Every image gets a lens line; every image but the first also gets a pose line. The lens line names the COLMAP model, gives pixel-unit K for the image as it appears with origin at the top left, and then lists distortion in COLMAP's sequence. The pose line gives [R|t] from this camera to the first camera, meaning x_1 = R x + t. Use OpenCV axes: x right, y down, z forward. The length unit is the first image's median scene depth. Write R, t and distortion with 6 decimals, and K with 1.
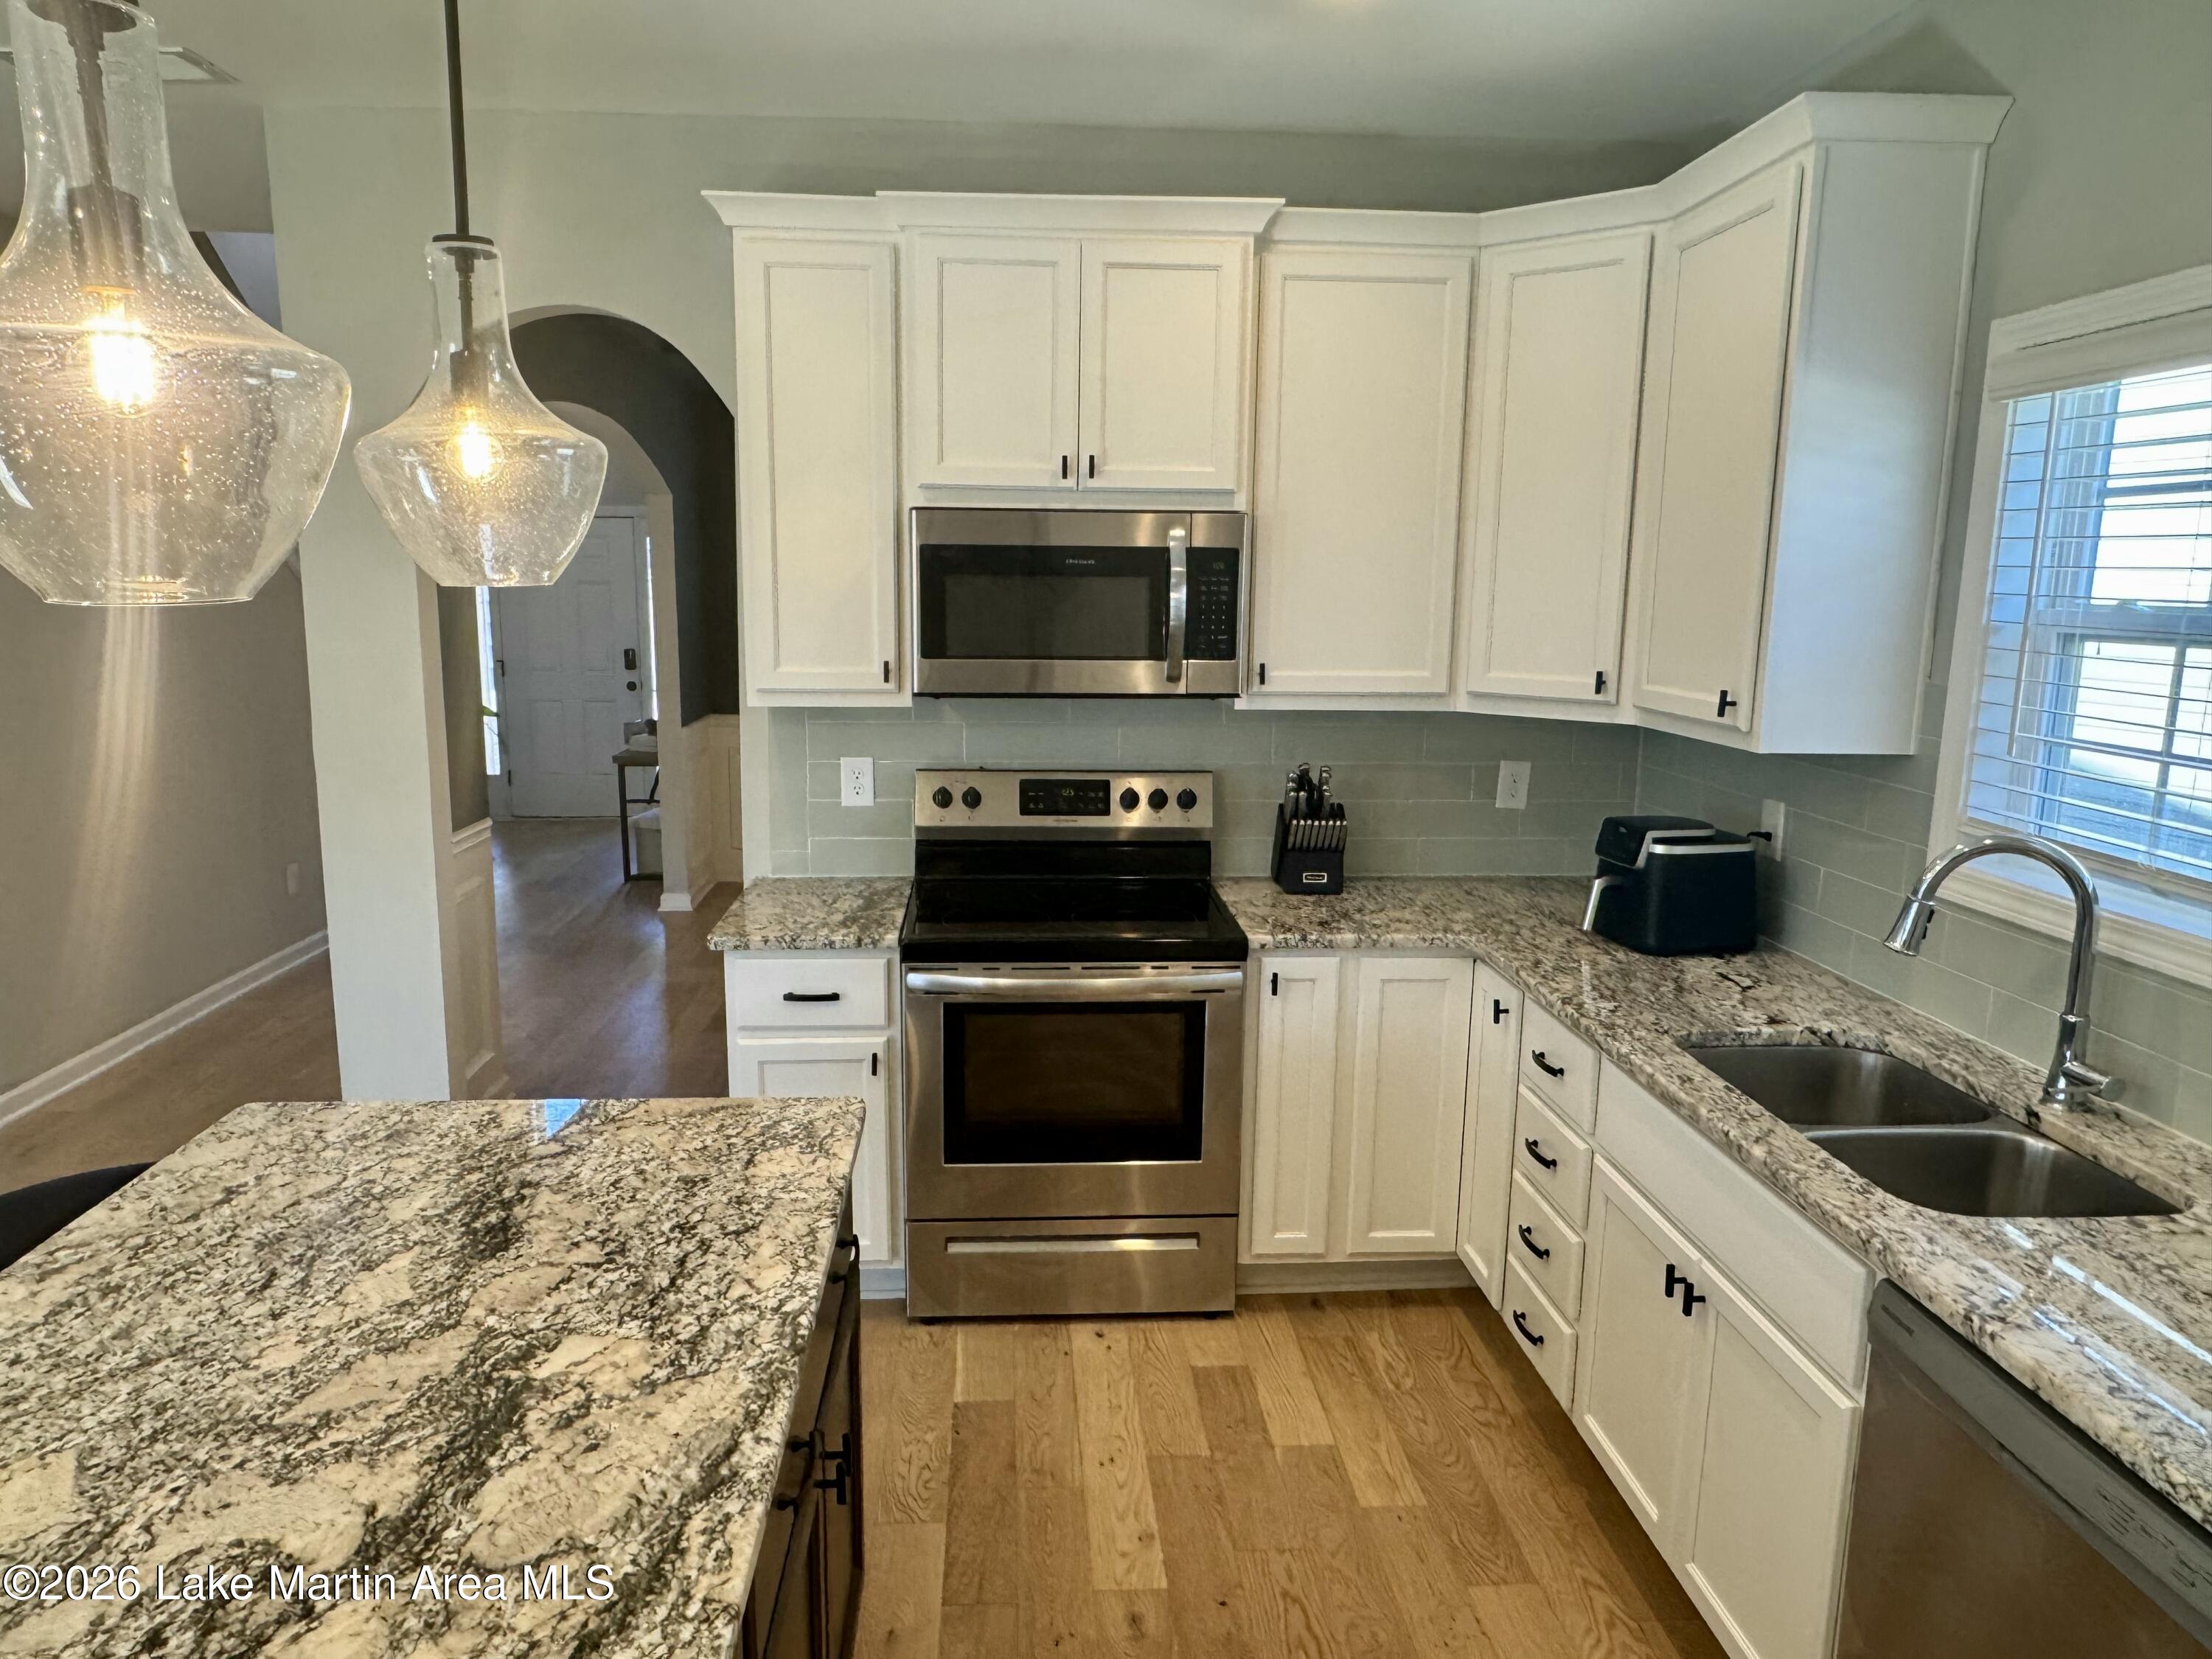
lens RADIAL K [[1425.8, 0, 1088.5], [0, 1425.8, 848.3], [0, 0, 1]] dist [-0.003892, 0.000111]
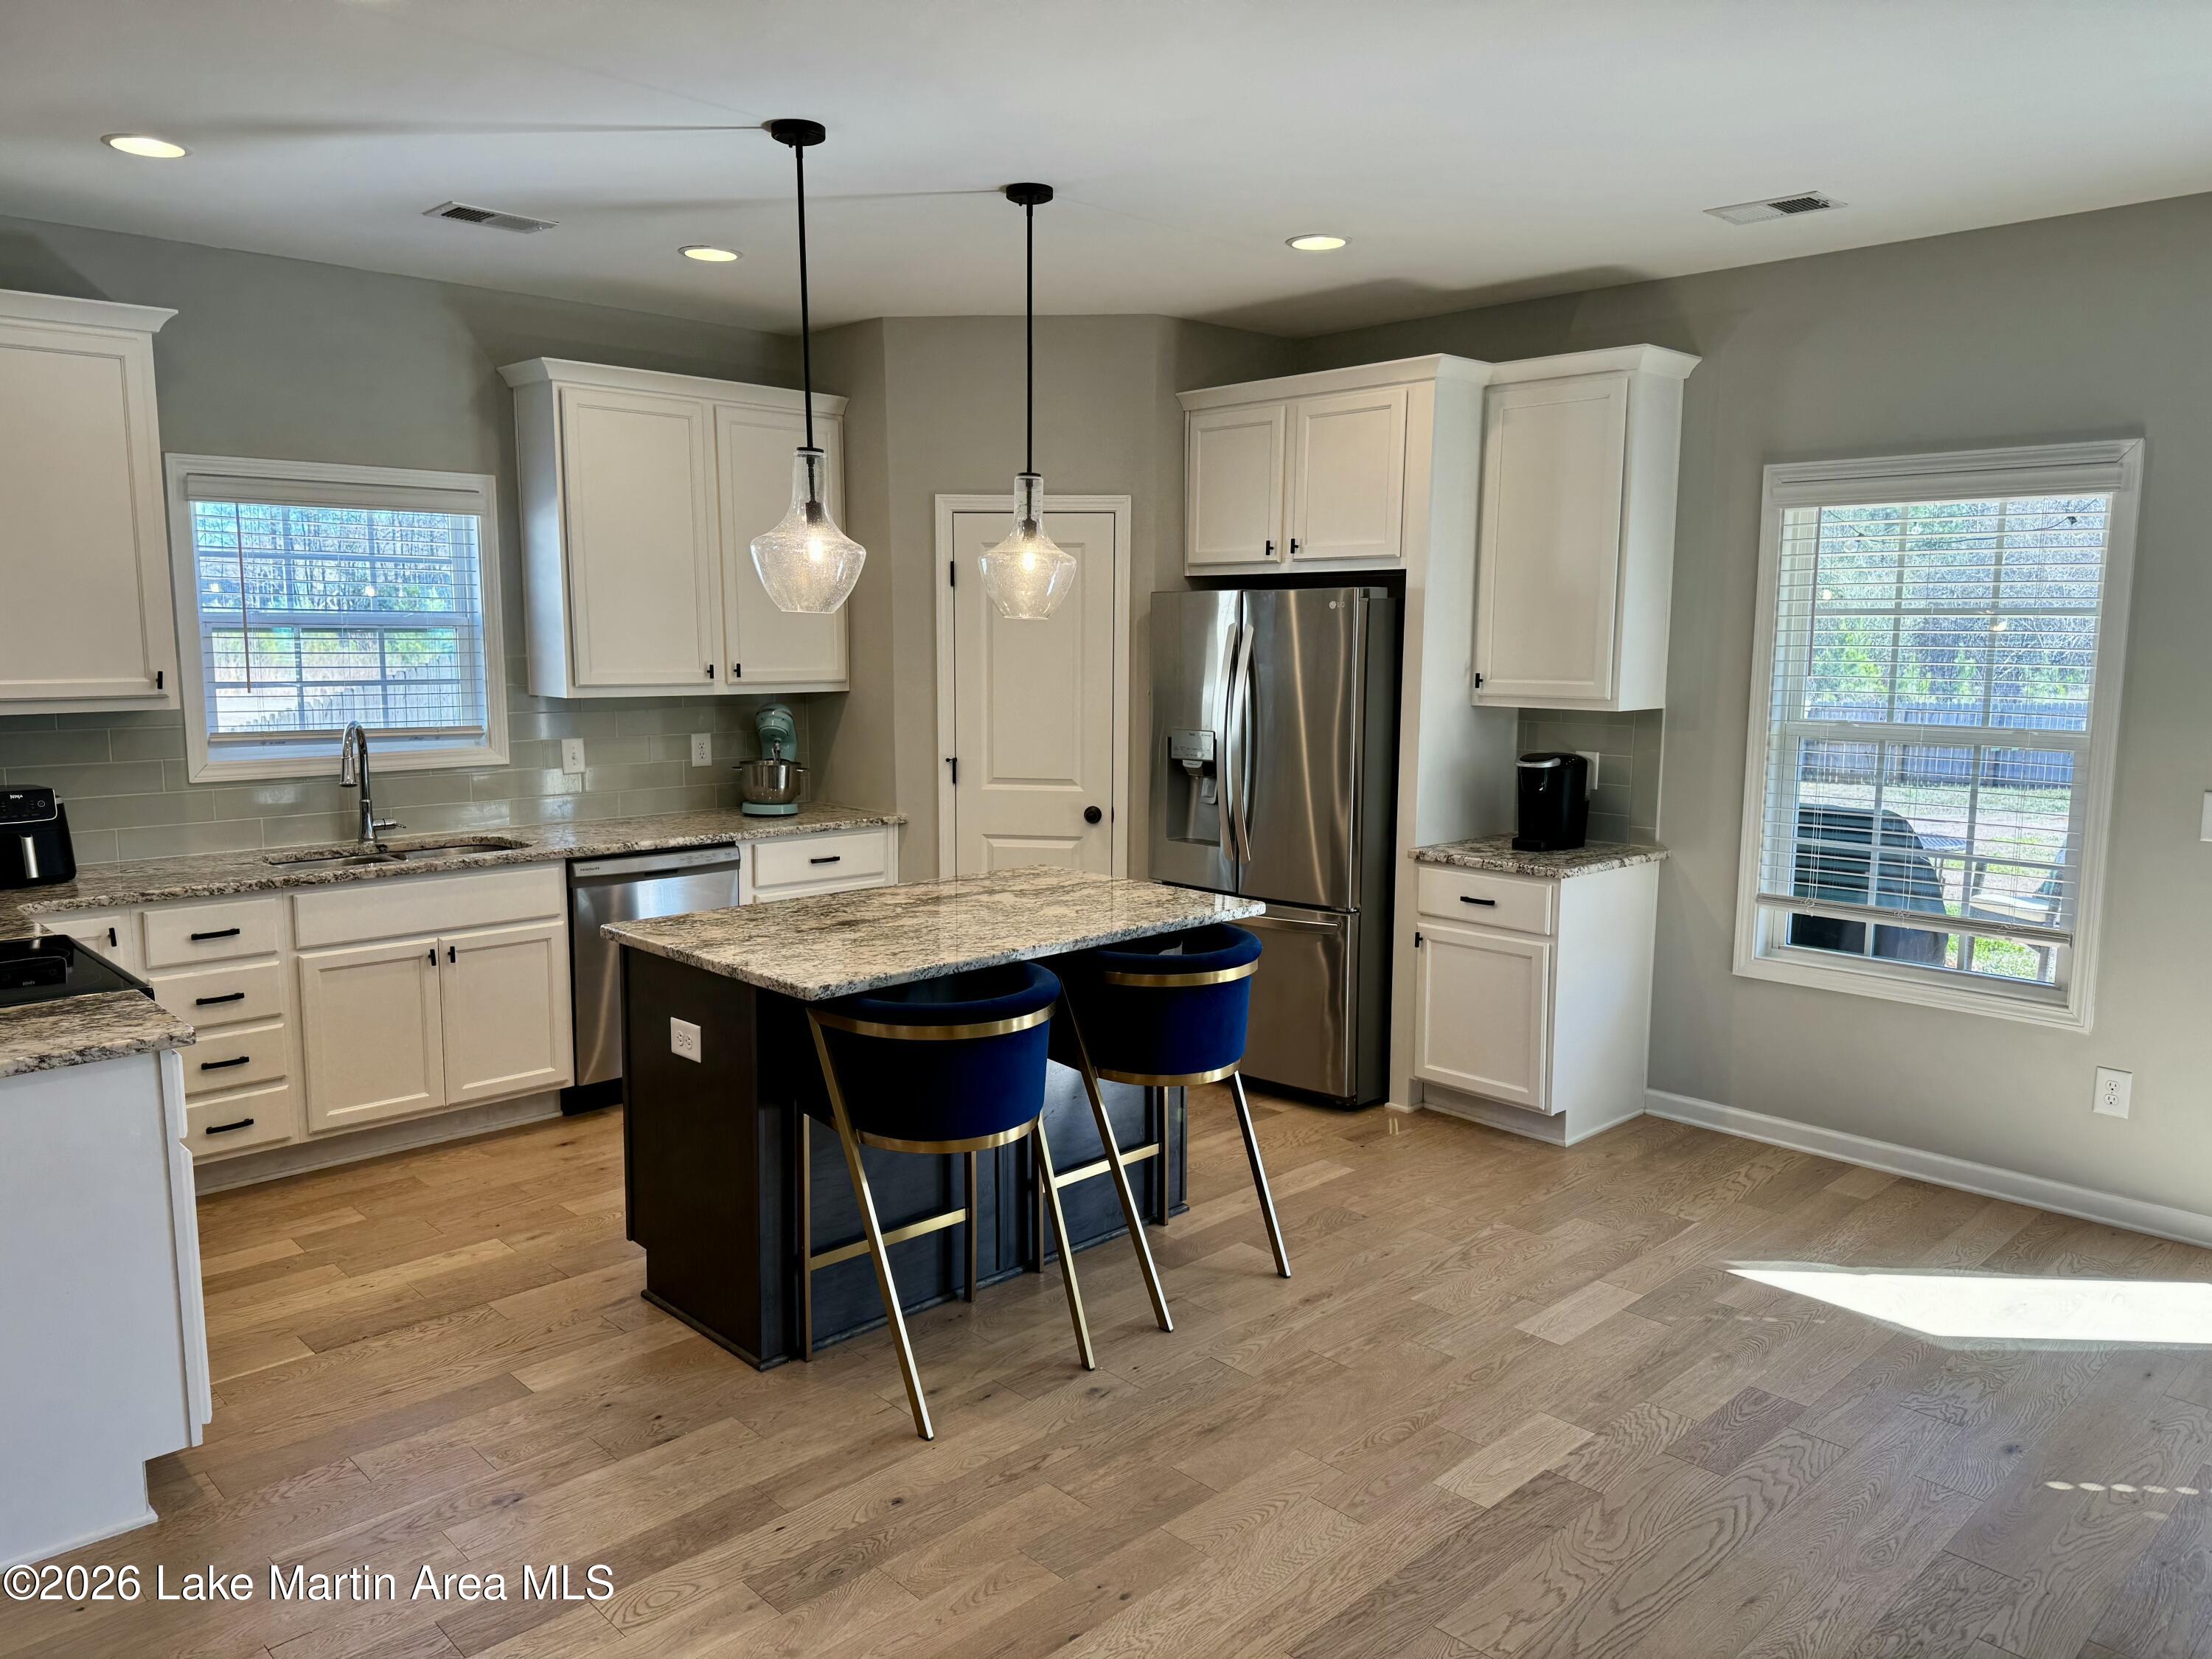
lens RADIAL K [[1553.6, 0, 1105.4], [0, 1553.6, 837.4], [0, 0, 1]] dist [0.070841, -0.082250]
pose [[-0.645885, -0.119073, 0.754092, -1.288082], [0.130493, 0.956006, 0.262724, -0.216651], [-0.752200, 0.268093, -0.601932, 1.115270]]
